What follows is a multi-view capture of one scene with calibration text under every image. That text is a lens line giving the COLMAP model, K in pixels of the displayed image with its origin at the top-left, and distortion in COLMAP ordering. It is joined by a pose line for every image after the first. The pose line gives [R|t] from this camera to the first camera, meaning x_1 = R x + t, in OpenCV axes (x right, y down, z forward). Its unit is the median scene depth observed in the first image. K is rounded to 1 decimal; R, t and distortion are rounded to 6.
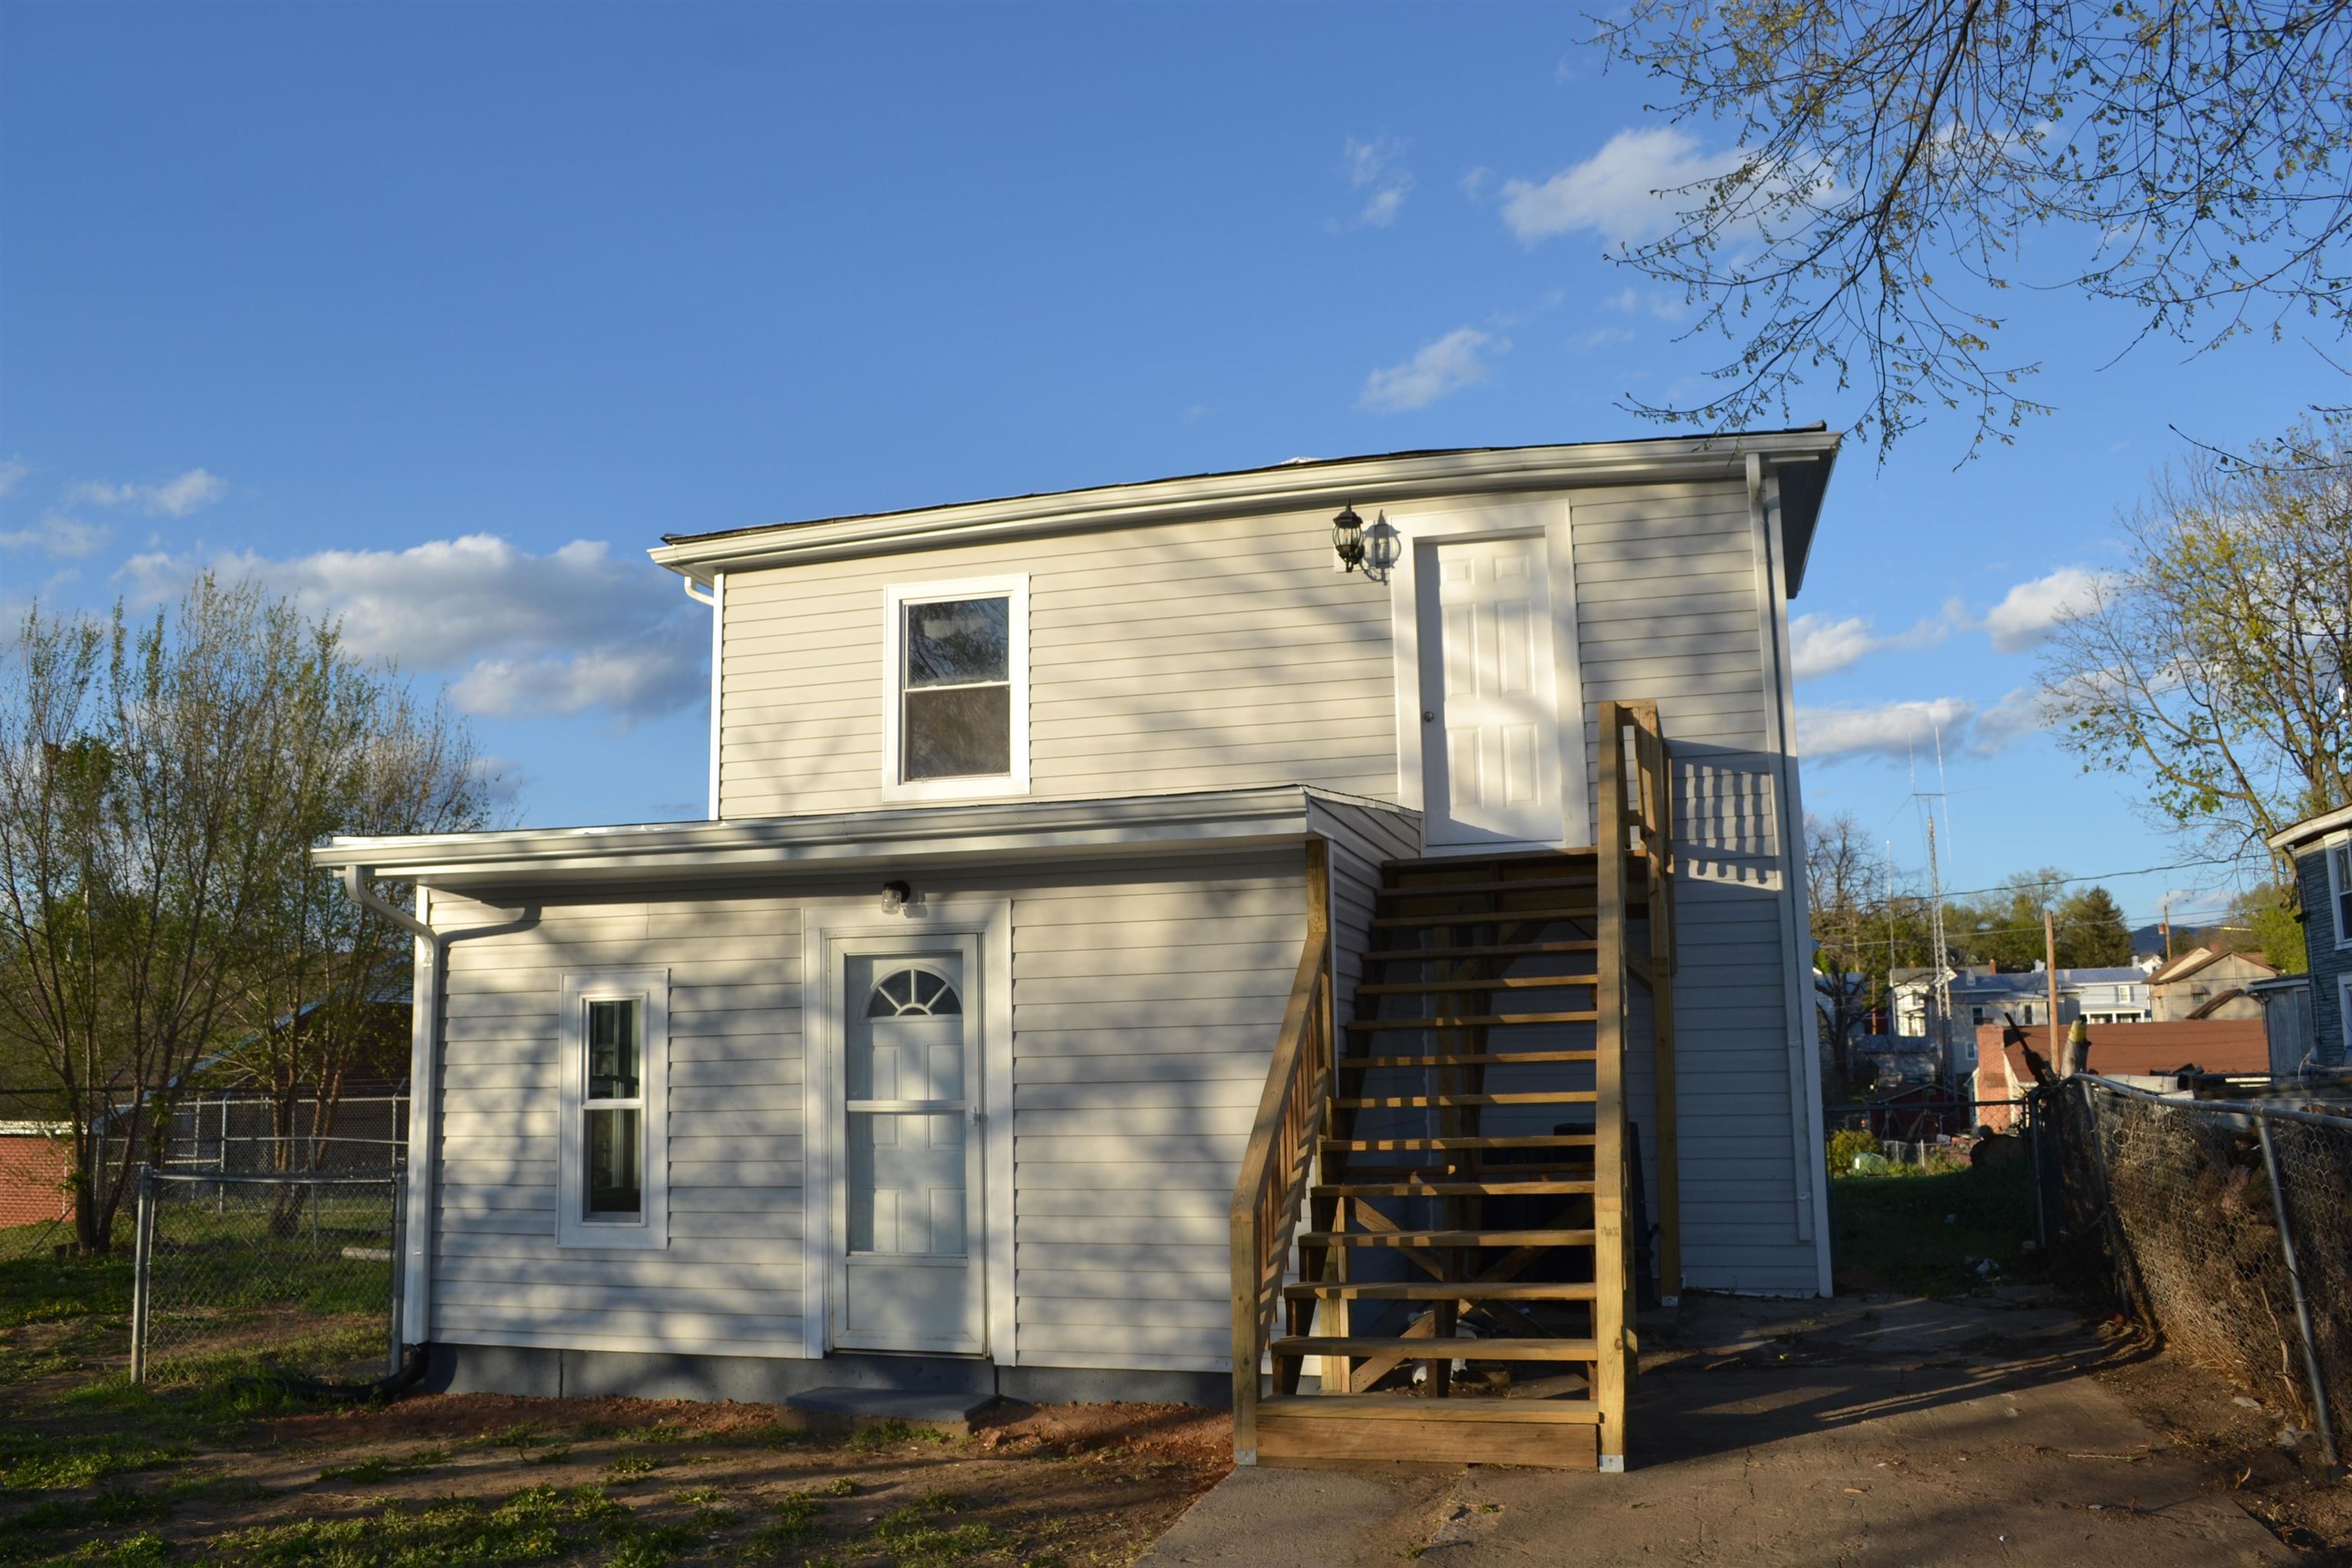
lens RADIAL K [[1874.0, 0, 1183.4], [0, 1874.0, 793.5], [0, 0, 1]] dist [-0.070785, 0.002040]
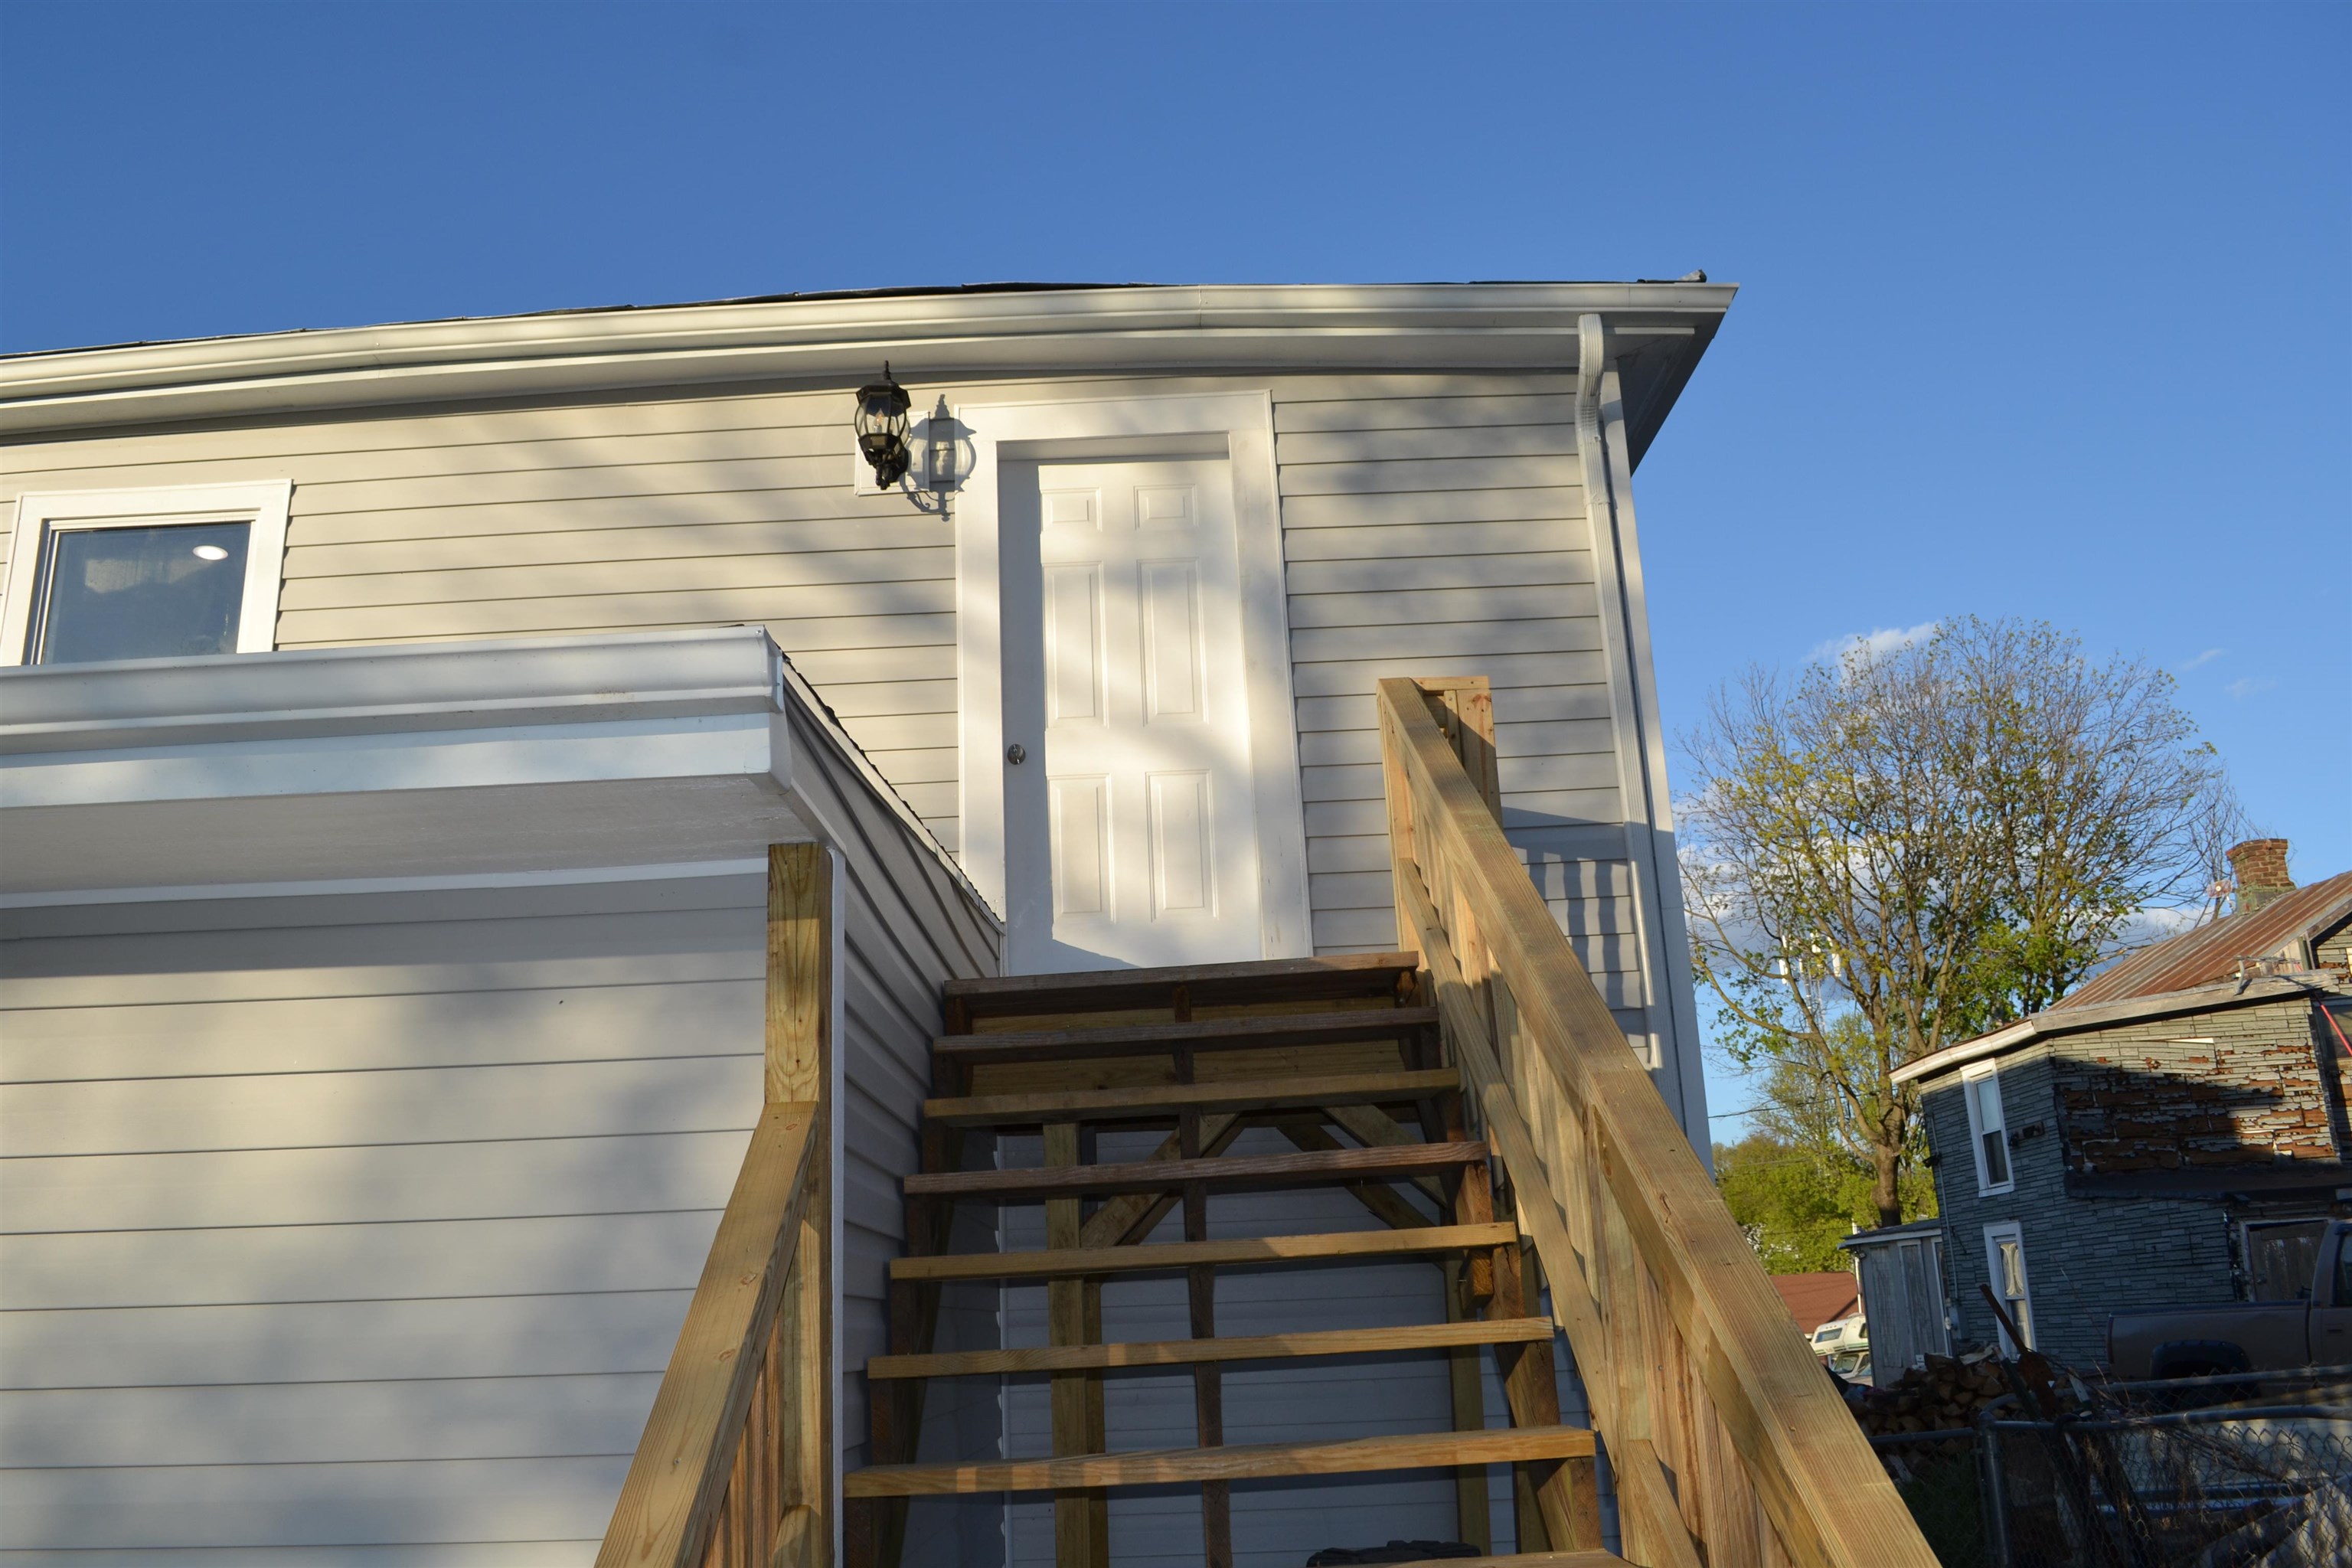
lens RADIAL K [[1874.0, 0, 1173.9], [0, 1874.0, 787.9], [0, 0, 1]] dist [-0.070785, 0.002040]
pose [[0.965512, 0.048652, 0.255774, 0.037810], [-0.011951, 0.989632, -0.143130, 0.050225], [-0.260086, 0.135137, 0.956082, 0.497923]]
